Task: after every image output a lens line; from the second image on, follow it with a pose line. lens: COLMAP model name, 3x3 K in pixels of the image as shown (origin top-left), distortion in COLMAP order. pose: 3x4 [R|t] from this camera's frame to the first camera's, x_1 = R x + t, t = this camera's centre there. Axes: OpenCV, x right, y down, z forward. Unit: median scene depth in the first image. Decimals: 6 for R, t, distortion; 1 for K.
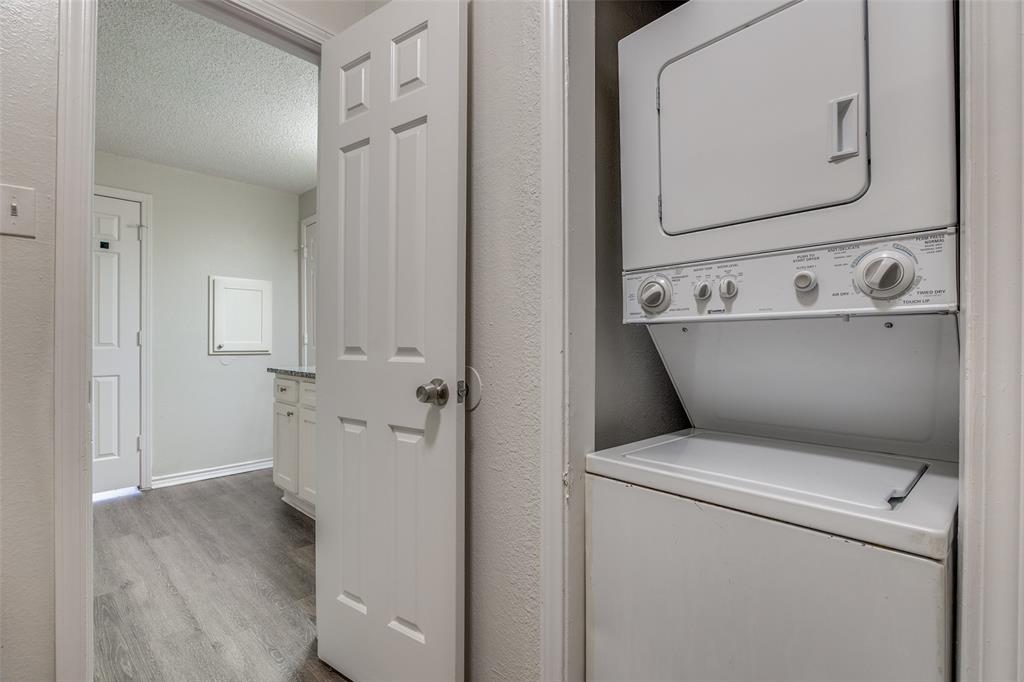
lens RADIAL K [[467.4, 0, 515.0], [0, 467.4, 337.2], [0, 0, 1]] dist [-0.010240, 0.001155]
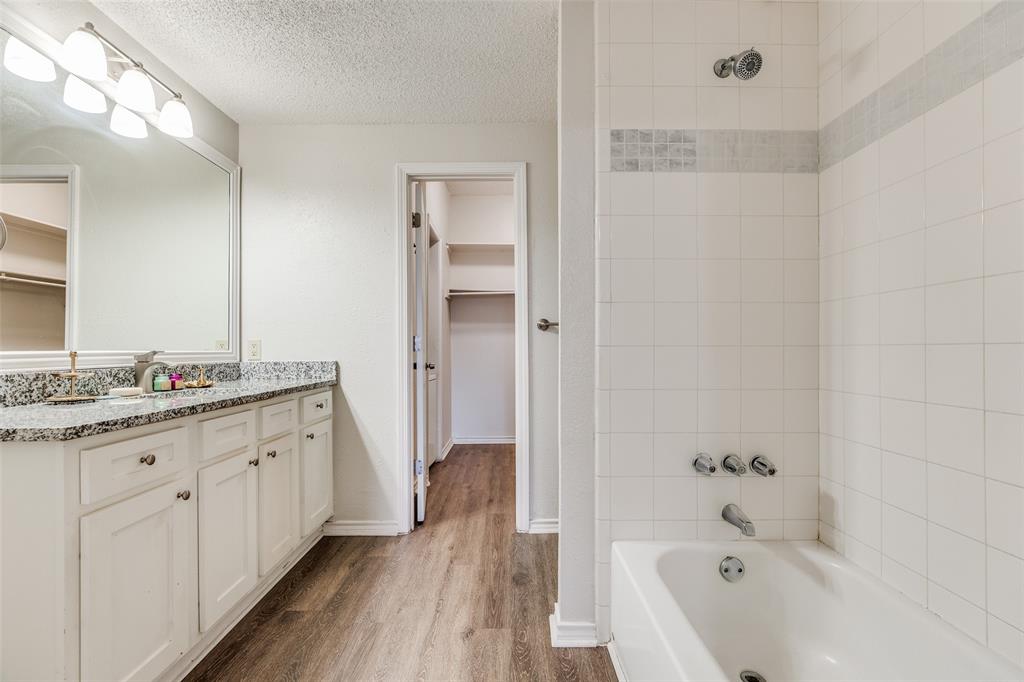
lens RADIAL K [[470.3, 0, 510.1], [0, 470.3, 341.8], [0, 0, 1]] dist [-0.008869, 0.000613]
pose [[-0.683197, 0.012831, 0.730122, -1.523008], [0.002055, 0.999875, -0.015649, 0.016938], [-0.730231, -0.009191, -0.683138, 1.533083]]
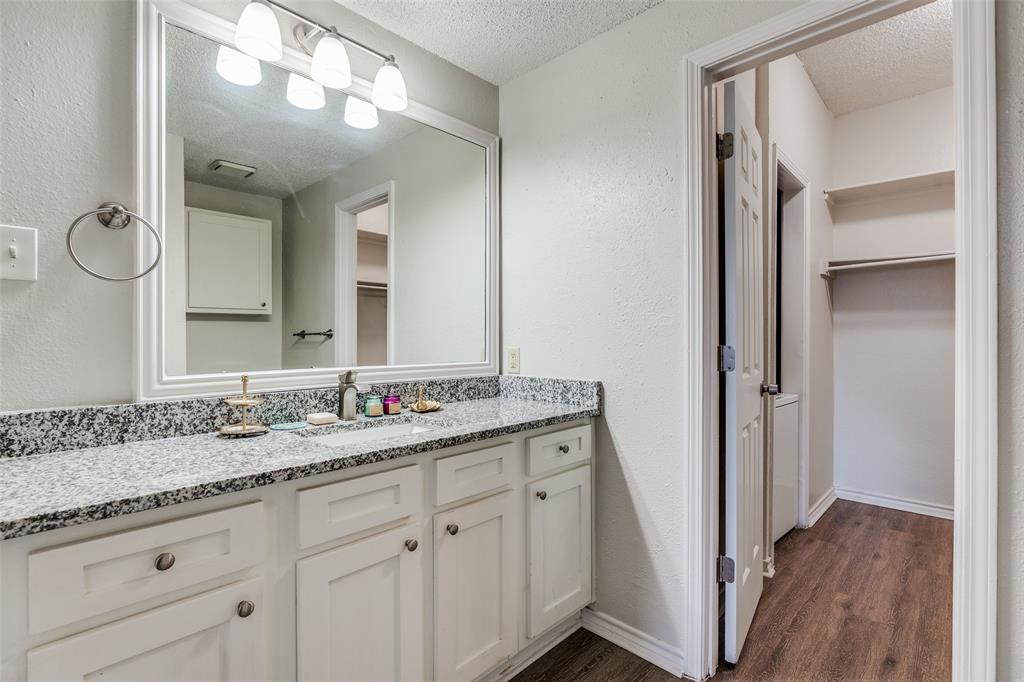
lens RADIAL K [[470.3, 0, 510.1], [0, 470.3, 341.8], [0, 0, 1]] dist [-0.008869, 0.000613]
pose [[0.023675, -0.008264, 0.999686, -1.133956], [-0.001738, 0.999964, 0.008308, -0.035171], [-0.999718, -0.001934, 0.023659, 1.135020]]
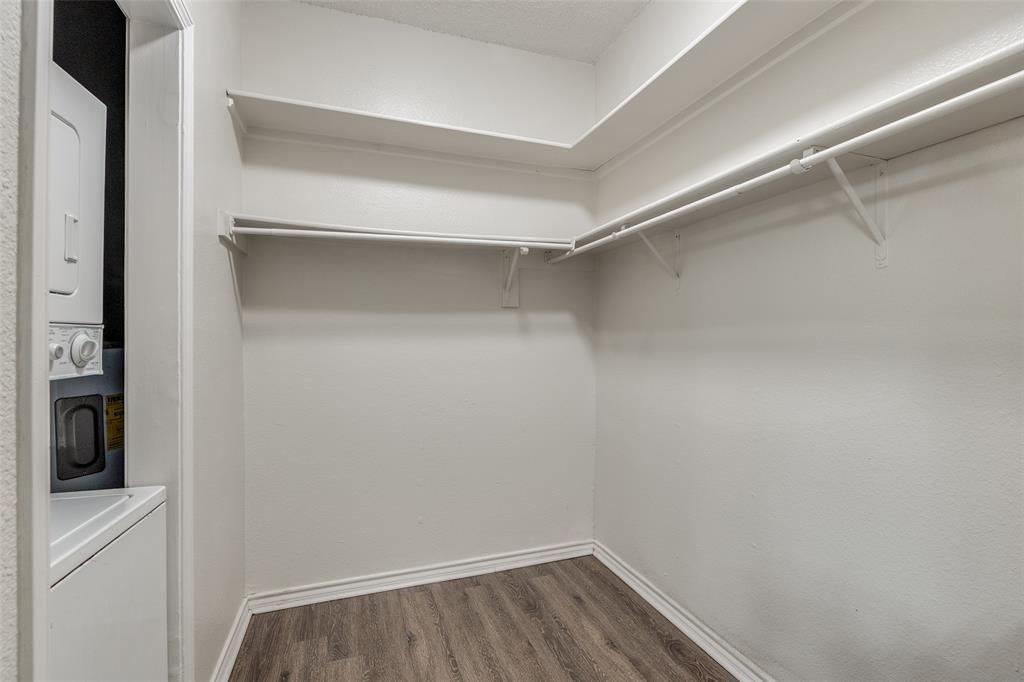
lens RADIAL K [[470.2, 0, 512.4], [0, 470.2, 333.6], [0, 0, 1]] dist [-0.010413, 0.000670]
pose [[-0.884537, 0.004899, 0.466443, -0.427796], [0.000848, 0.999960, -0.008894, -0.067518], [-0.466468, -0.007471, -0.884506, 0.652347]]
